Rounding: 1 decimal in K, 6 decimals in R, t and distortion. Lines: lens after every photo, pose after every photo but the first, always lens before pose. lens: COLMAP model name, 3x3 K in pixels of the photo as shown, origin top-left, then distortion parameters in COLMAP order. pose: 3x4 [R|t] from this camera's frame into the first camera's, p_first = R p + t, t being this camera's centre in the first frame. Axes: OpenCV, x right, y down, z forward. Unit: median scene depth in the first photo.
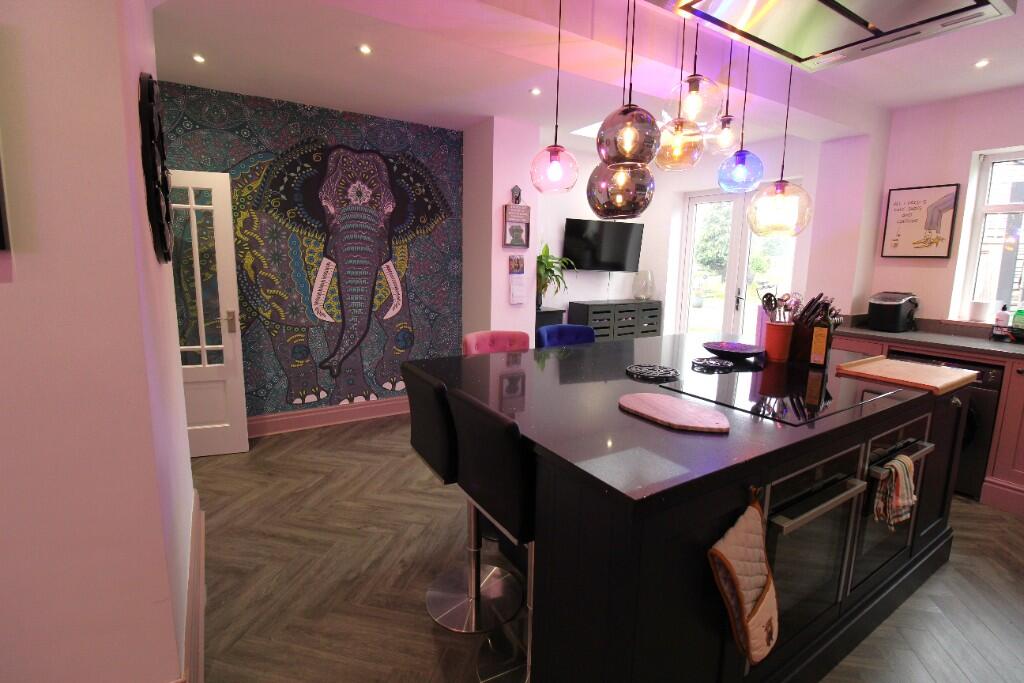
lens RADIAL K [[473.2, 0, 512.5], [0, 473.2, 338.3], [0, 0, 1]] dist [-0.021869, -0.001549]
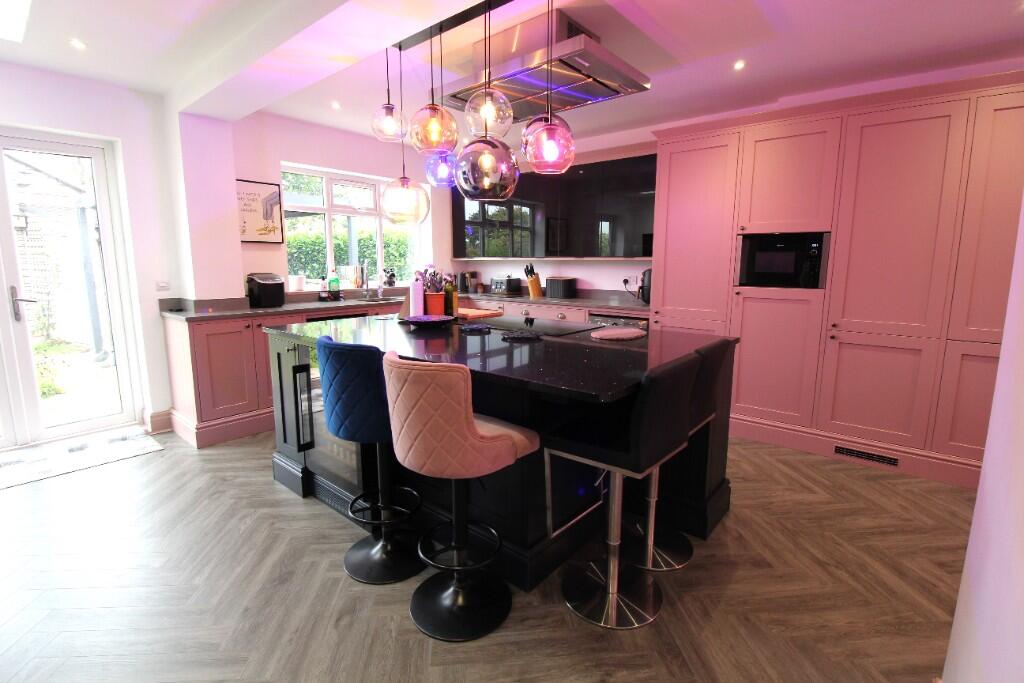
lens RADIAL K [[473.2, 0, 510.8], [0, 473.2, 336.2], [0, 0, 1]] dist [-0.021869, -0.001549]
pose [[-0.302240, -0.161395, 0.939469, -0.493282], [0.140753, 0.967203, 0.211442, -0.110644], [-0.942783, 0.196139, -0.269610, 0.799212]]
